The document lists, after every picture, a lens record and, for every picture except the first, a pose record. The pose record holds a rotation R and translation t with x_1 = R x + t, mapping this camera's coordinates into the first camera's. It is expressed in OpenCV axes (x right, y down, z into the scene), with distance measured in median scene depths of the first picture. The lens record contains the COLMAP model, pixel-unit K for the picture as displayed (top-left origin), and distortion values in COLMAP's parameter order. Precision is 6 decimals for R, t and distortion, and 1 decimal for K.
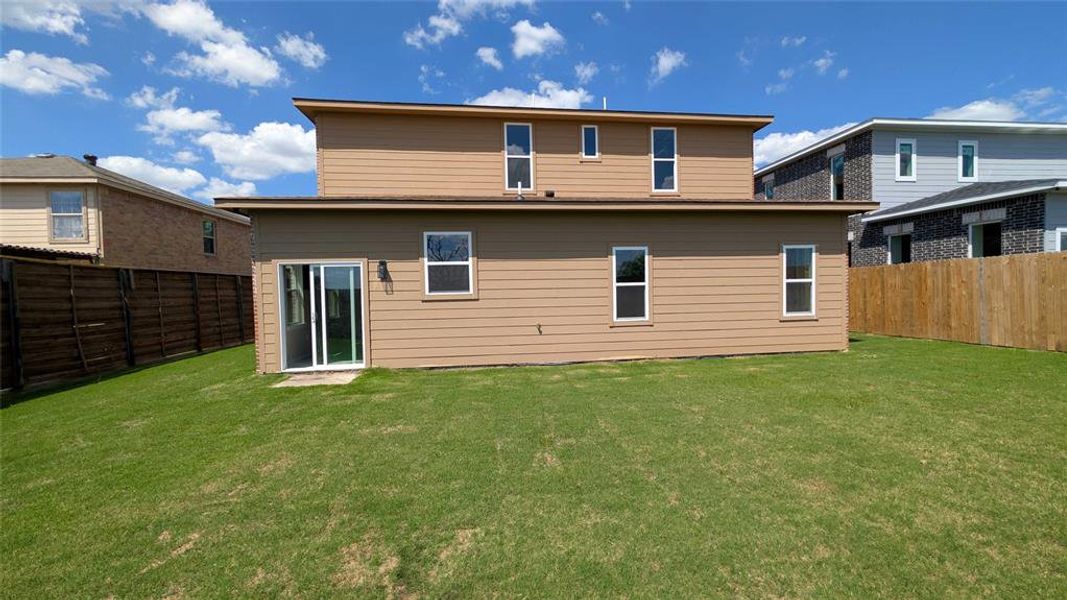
lens RADIAL K [[398.8, 0, 537.3], [0, 398.8, 301.5], [0, 0, 1]] dist [-0.009752, 0.000011]
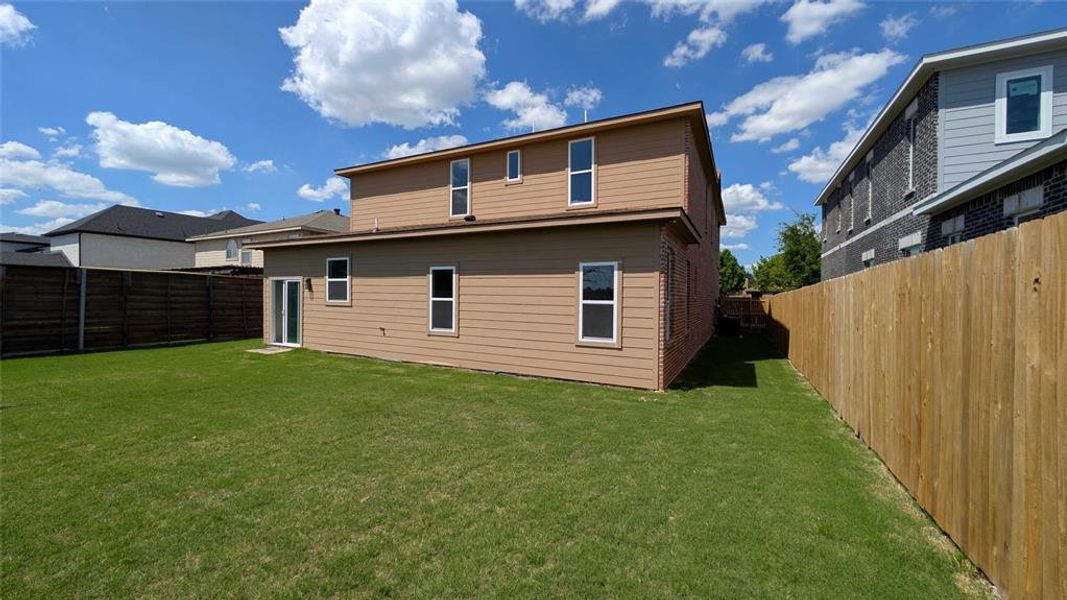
lens RADIAL K [[398.8, 0, 537.3], [0, 398.8, 301.5], [0, 0, 1]] dist [-0.009752, 0.000011]
pose [[0.833671, 0.040048, -0.550808, 1.022392], [-0.048049, 0.998845, -0.000099, -0.046979], [0.550168, 0.026548, 0.834632, 0.182546]]
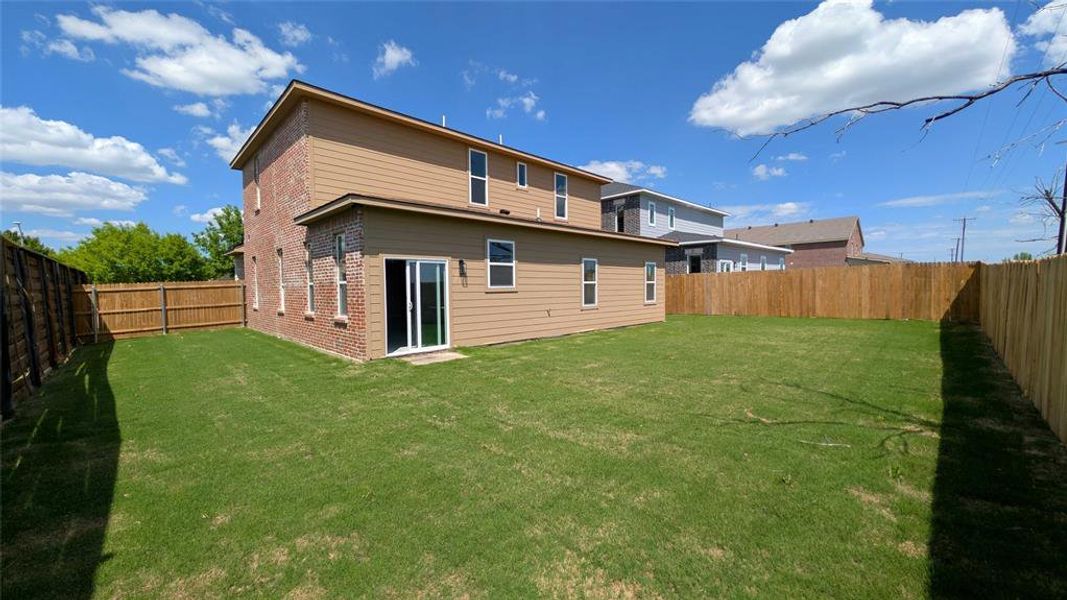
lens RADIAL K [[398.8, 0, 537.3], [0, 398.8, 301.5], [0, 0, 1]] dist [-0.009752, 0.000011]
pose [[0.789008, -0.010389, 0.614295, -0.835056], [0.010352, 0.999940, 0.003614, 0.021507], [-0.614296, 0.003508, 0.789068, -0.104849]]
